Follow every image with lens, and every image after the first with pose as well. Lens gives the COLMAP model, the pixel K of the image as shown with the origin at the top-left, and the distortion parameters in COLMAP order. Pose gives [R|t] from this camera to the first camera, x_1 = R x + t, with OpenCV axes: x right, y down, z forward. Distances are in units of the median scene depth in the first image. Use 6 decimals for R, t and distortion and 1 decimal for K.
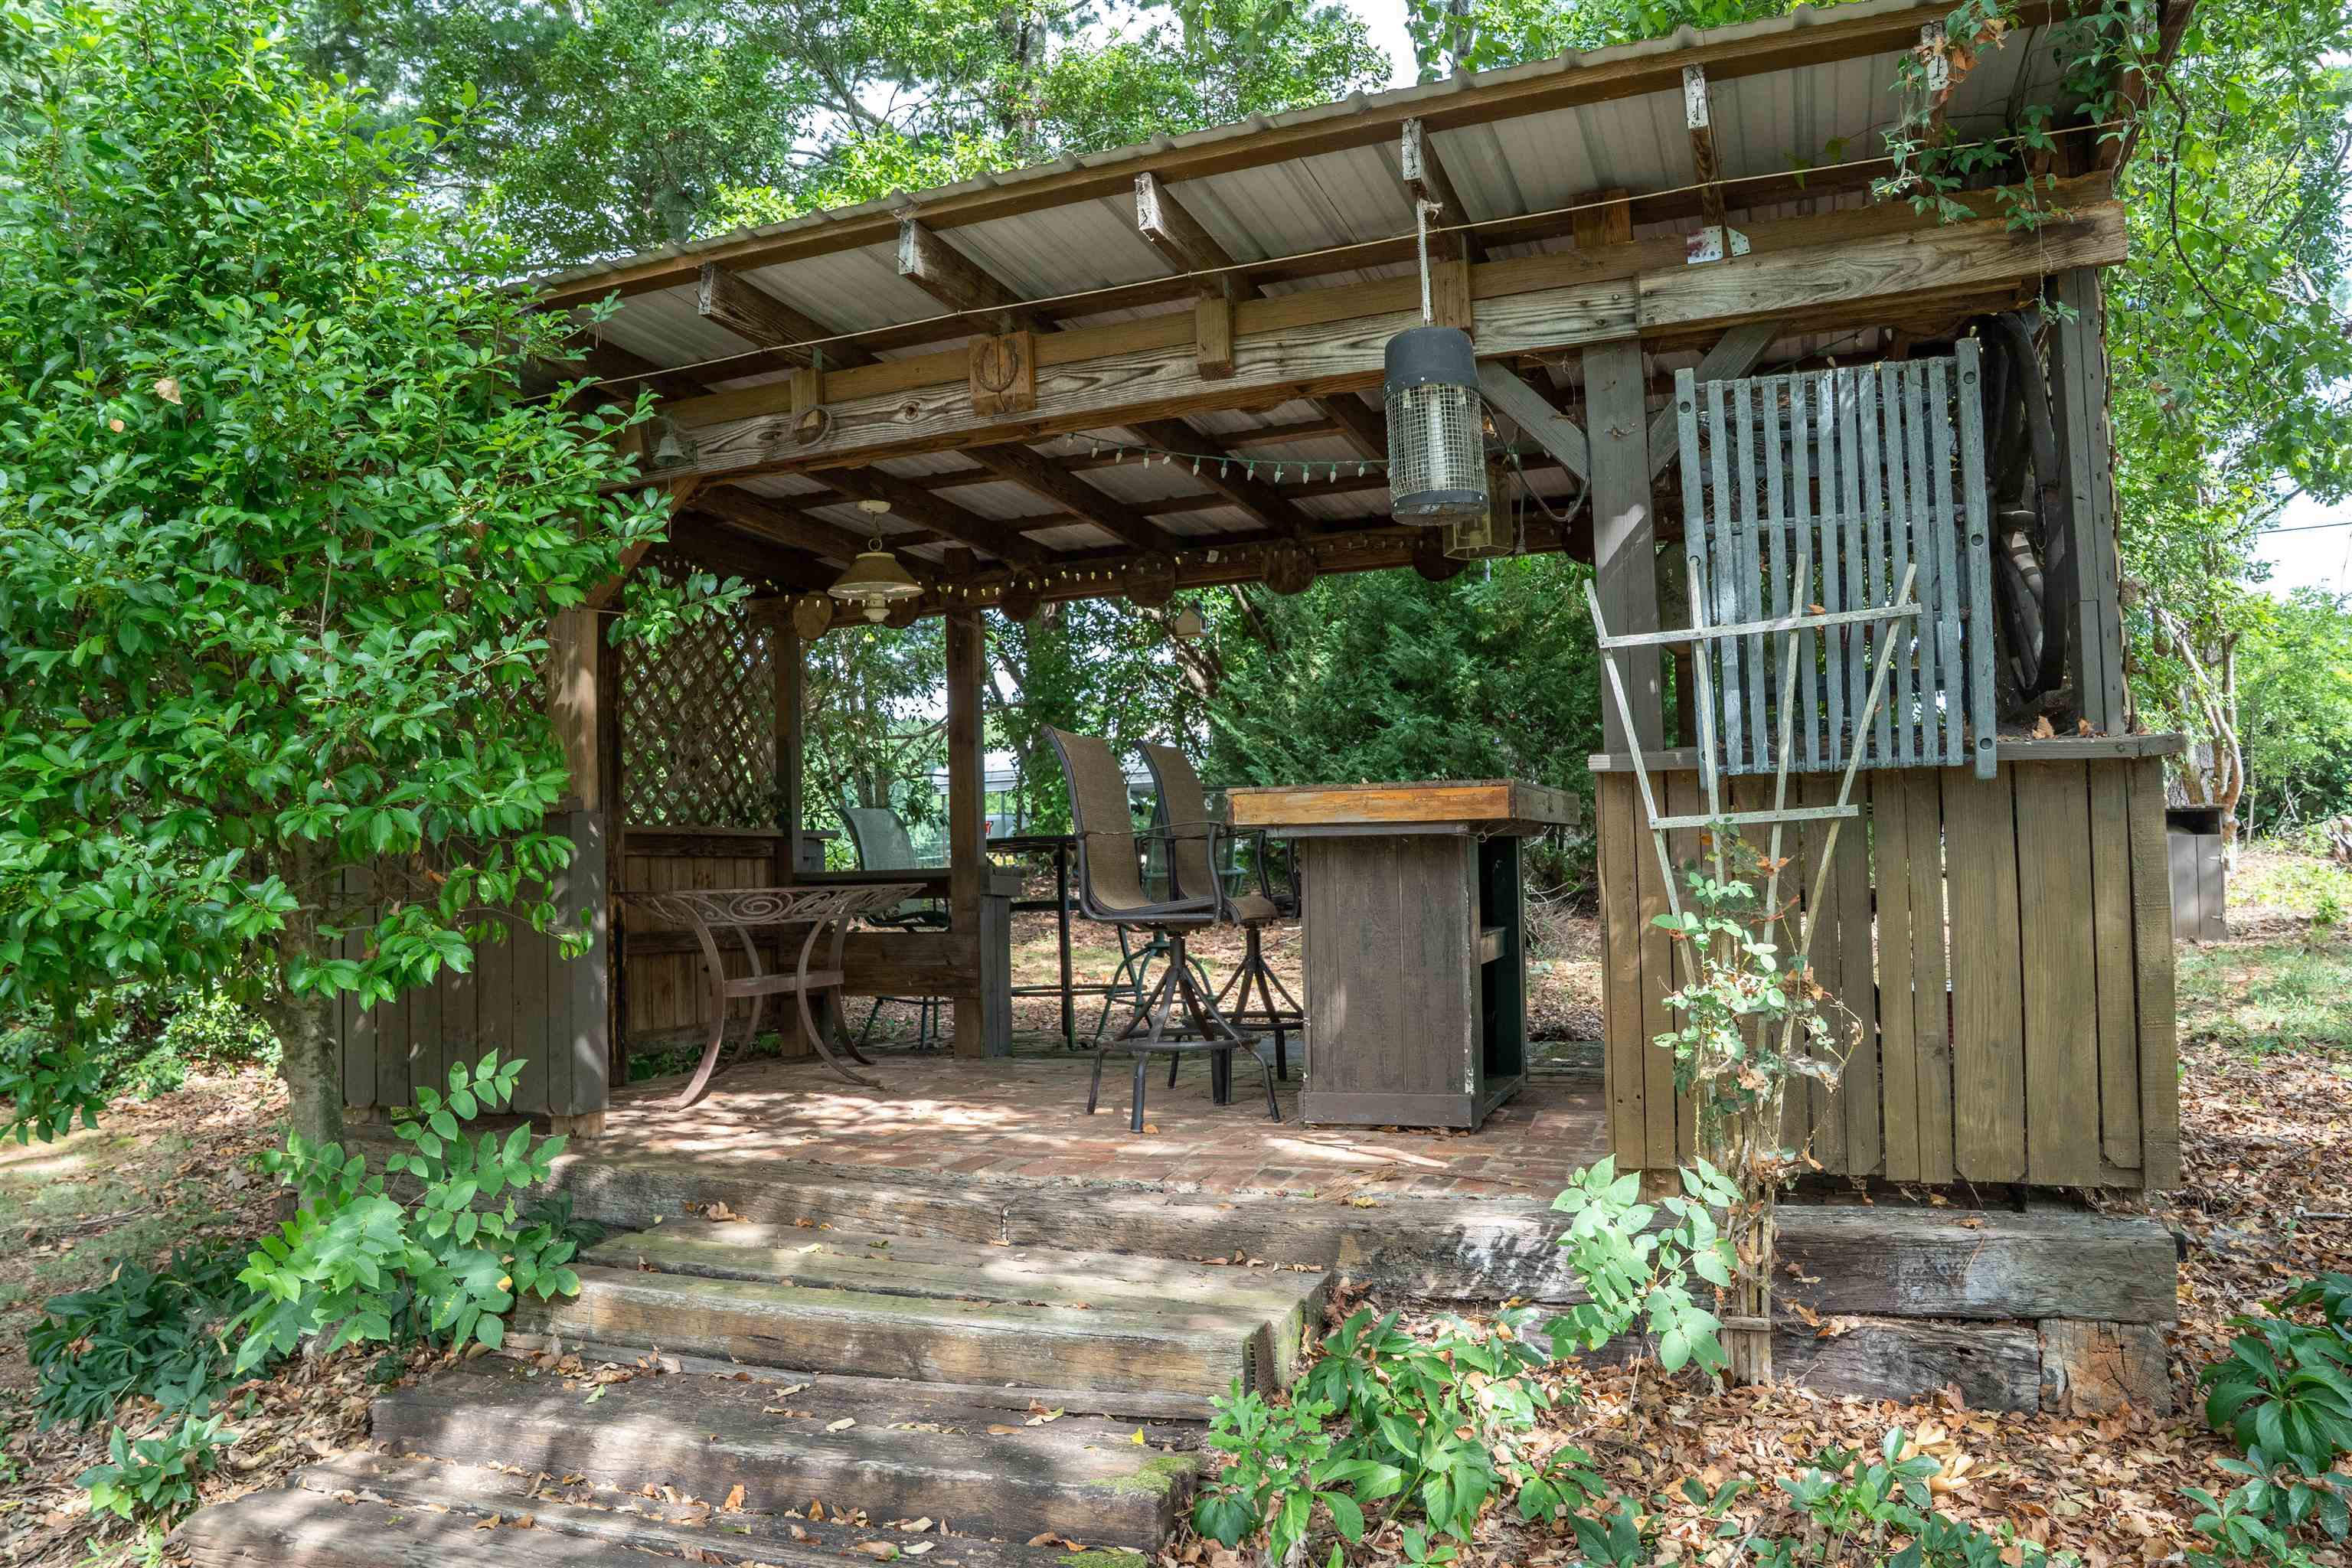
lens RADIAL K [[1596.3, 0, 1175.1], [0, 1596.3, 786.9], [0, 0, 1]] dist [-0.168013, 0.075910]
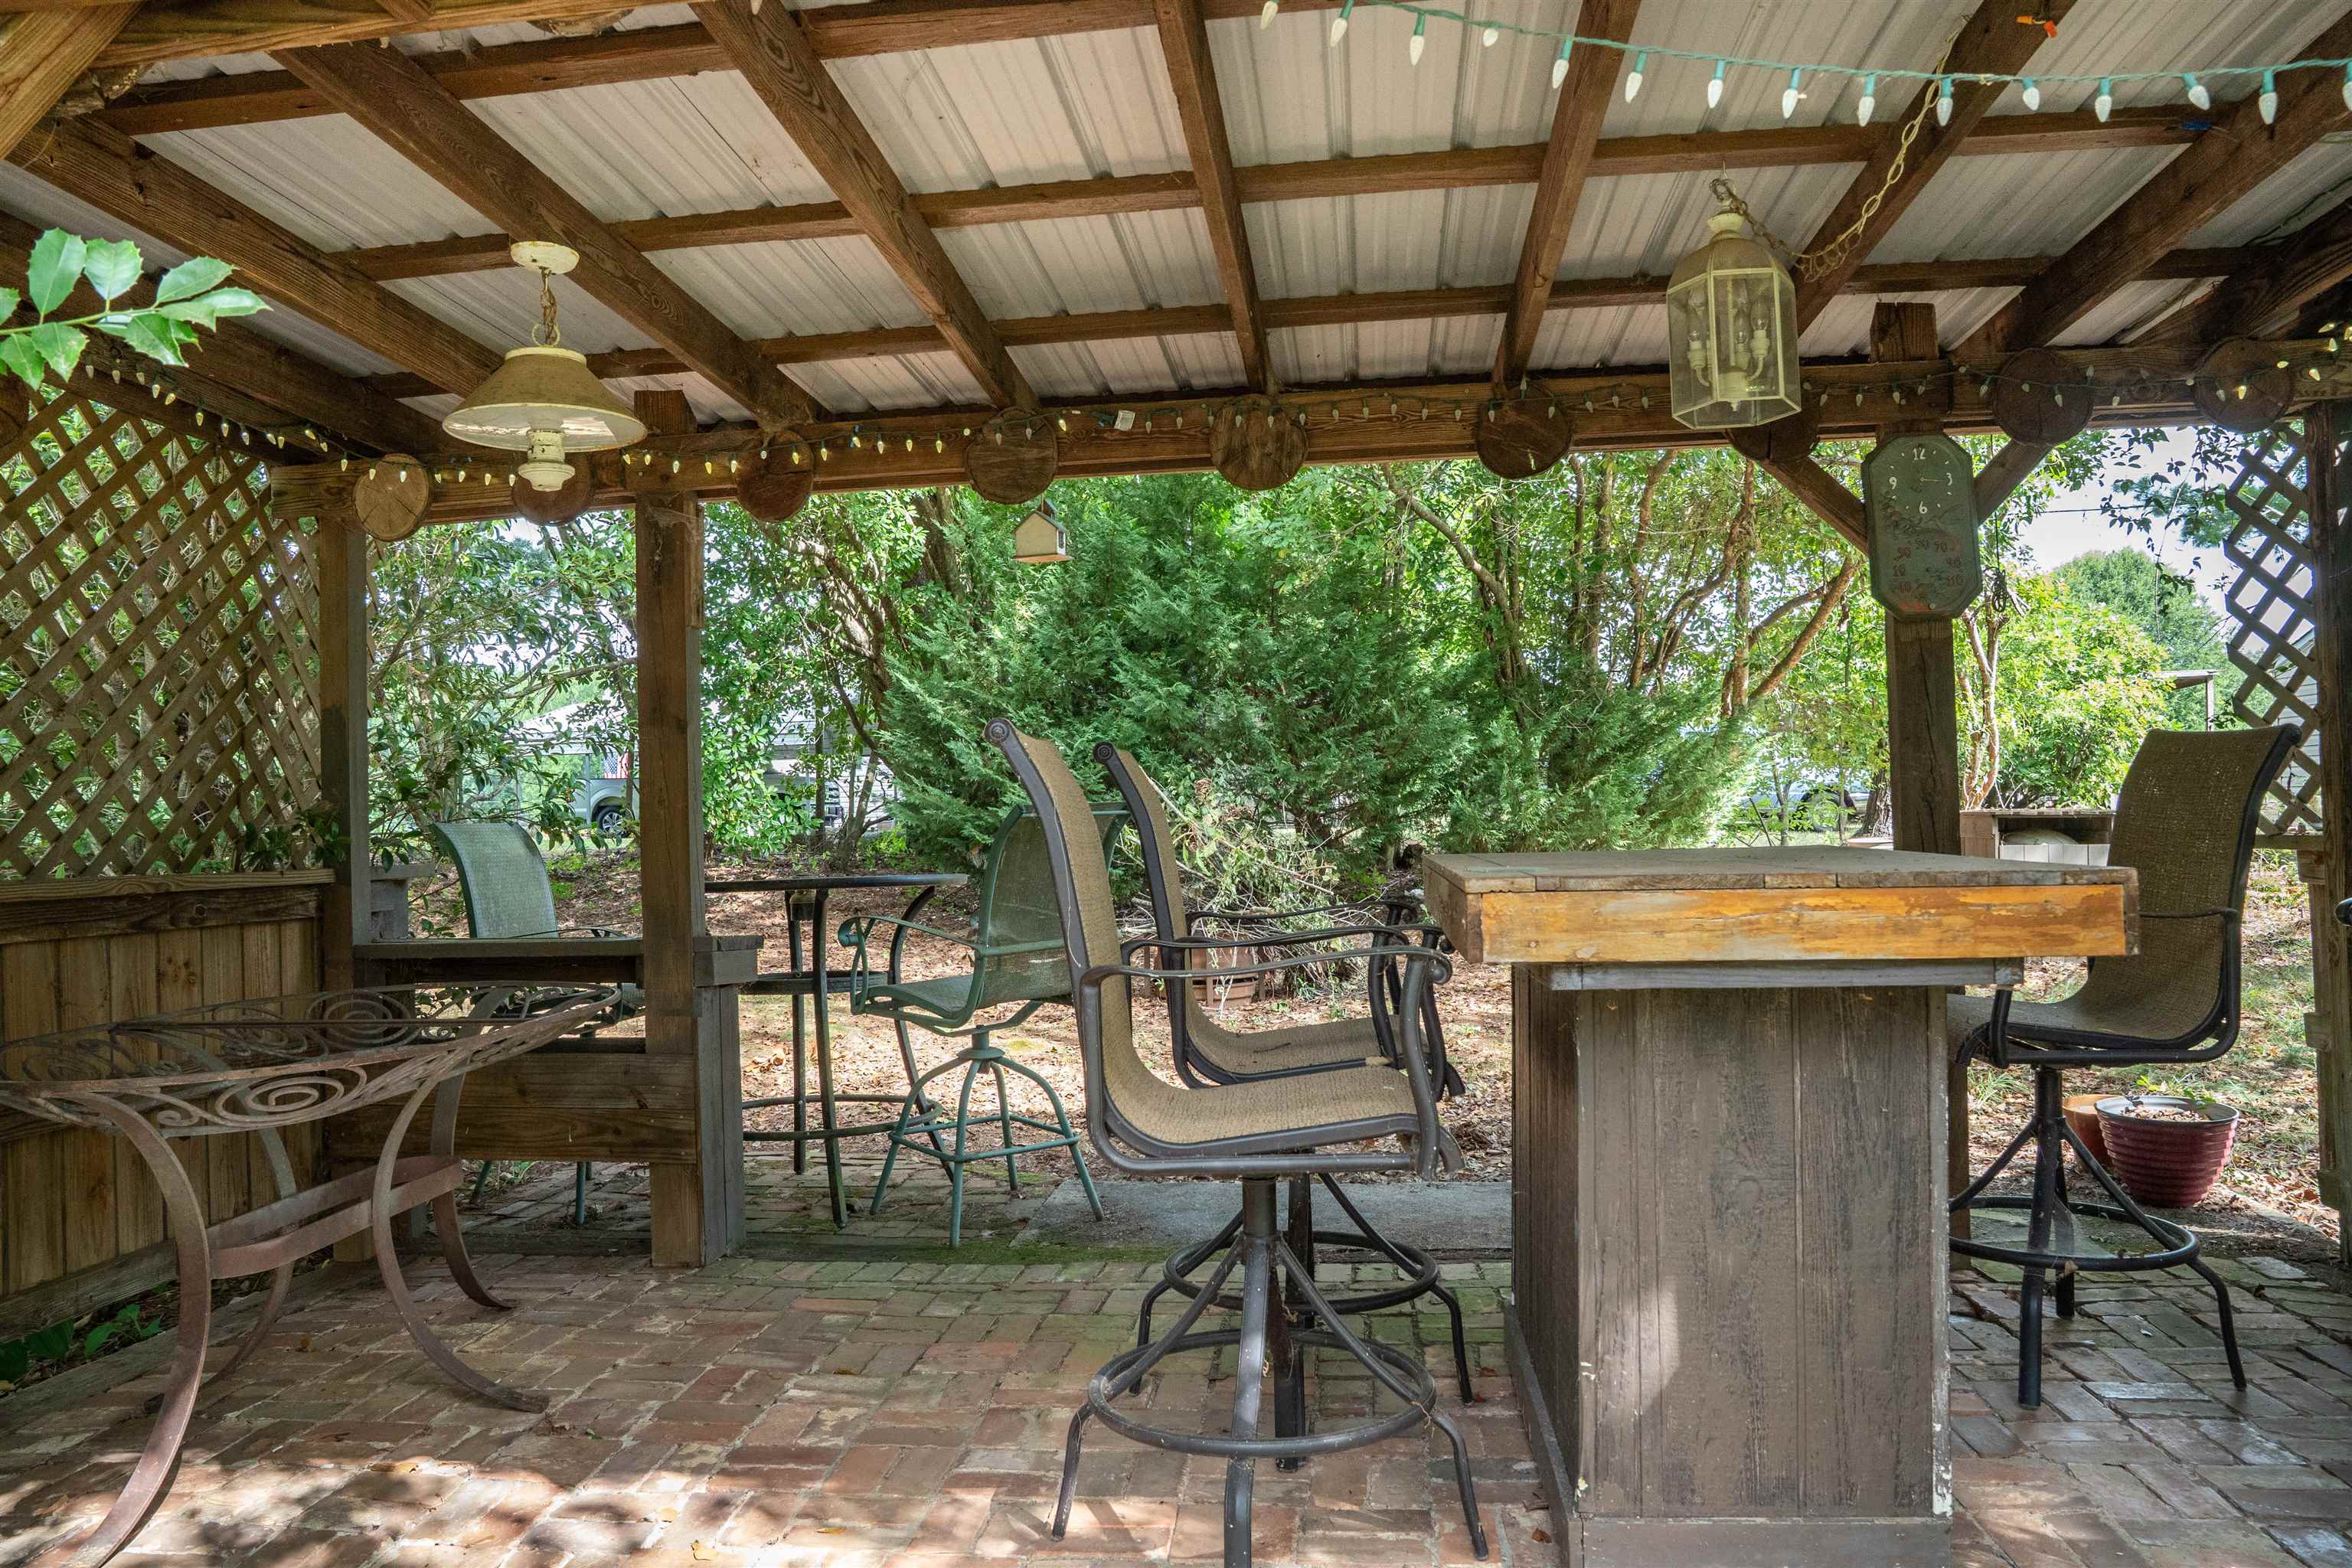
lens RADIAL K [[1639.3, 0, 1165.3], [0, 1639.3, 778.4], [0, 0, 1]] dist [-0.118012, 0.086451]
pose [[0.970343, 0.009215, 0.241558, -0.095359], [-0.013642, 0.999768, 0.016663, -0.020046], [-0.241348, -0.019465, 0.970243, 0.364200]]
